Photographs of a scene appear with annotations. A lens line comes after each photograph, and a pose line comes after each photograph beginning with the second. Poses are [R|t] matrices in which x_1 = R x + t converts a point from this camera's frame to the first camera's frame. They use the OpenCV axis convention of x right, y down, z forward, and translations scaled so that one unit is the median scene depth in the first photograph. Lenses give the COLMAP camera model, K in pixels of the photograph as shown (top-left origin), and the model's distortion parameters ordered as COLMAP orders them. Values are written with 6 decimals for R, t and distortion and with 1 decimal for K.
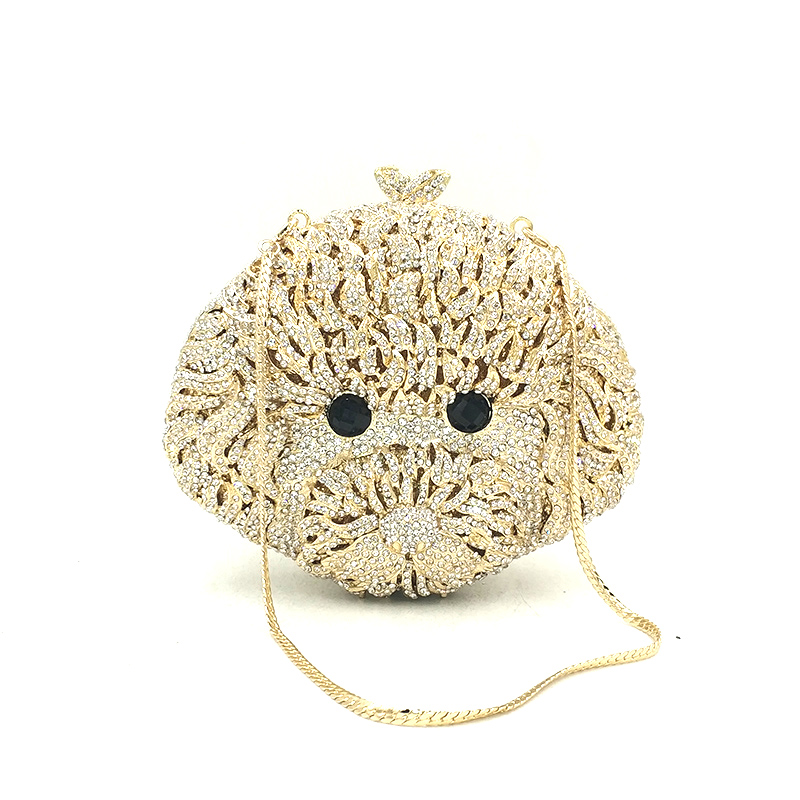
lens RADIAL K [[955.8, 0, 439.4], [0, 955.8, 430.0], [0, 0, 1]] dist [-0.039961, 0.000000]
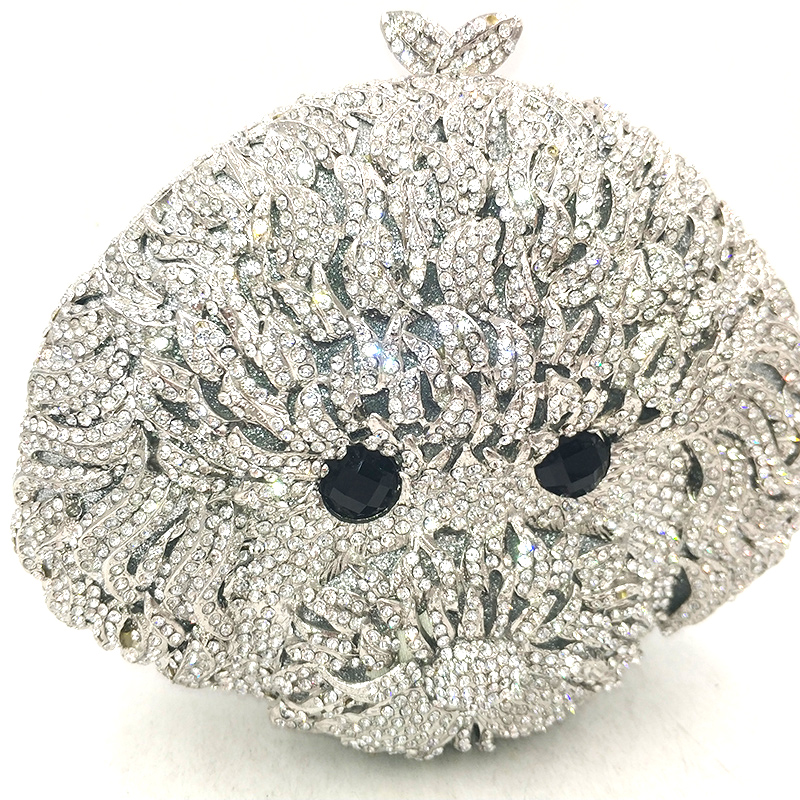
lens RADIAL K [[856.7, 0, 416.3], [0, 856.7, 370.1], [0, 0, 1]] dist [-0.018133, 0.000000]
pose [[0.993164, -0.051394, 0.104801, -0.112508], [0.041170, 0.994385, 0.097489, -0.128045], [-0.109223, -0.092508, 0.989703, 0.535095]]
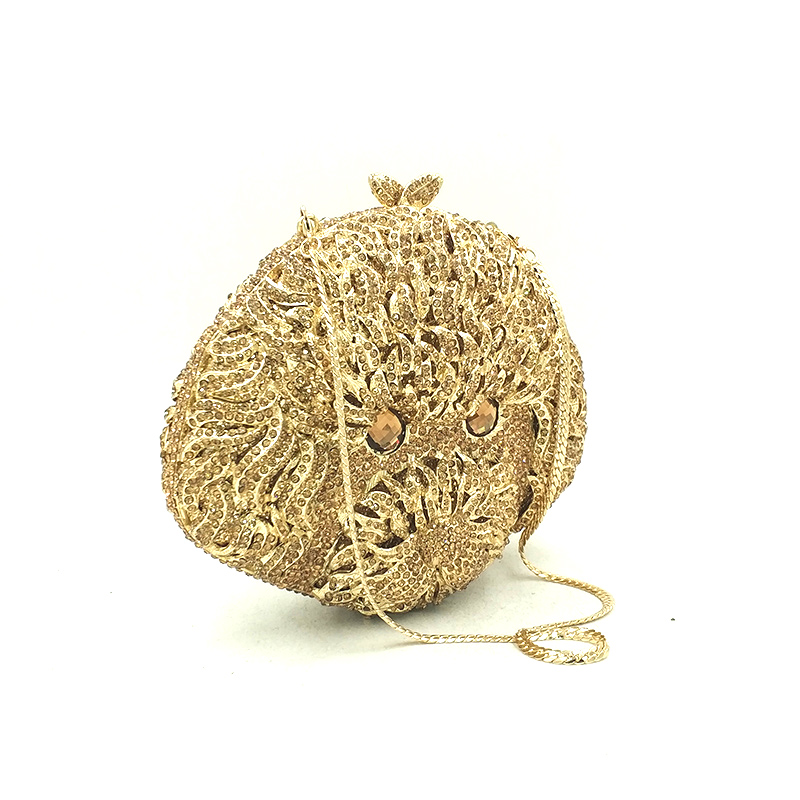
lens RADIAL K [[955.8, 0, 394.5], [0, 955.8, 399.2], [0, 0, 1]] dist [-0.039961, 0.000000]
pose [[0.862693, -0.090619, 0.497544, -0.568459], [0.086819, 0.995747, 0.030822, -0.078478], [-0.498221, 0.016606, 0.866891, 0.172950]]
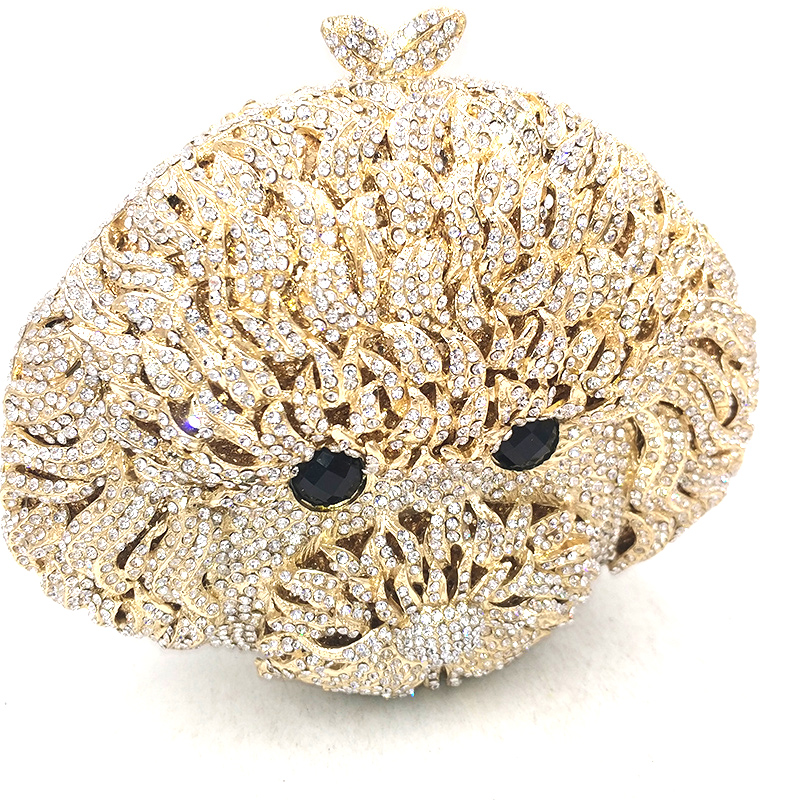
lens RADIAL K [[856.7, 0, 416.9], [0, 856.7, 369.6], [0, 0, 1]] dist [-0.018133, 0.000000]
pose [[0.985075, -0.112319, 0.130425, -0.103387], [0.075966, 0.963655, 0.256122, -0.211872], [-0.154452, -0.242392, 0.957805, 0.520343]]
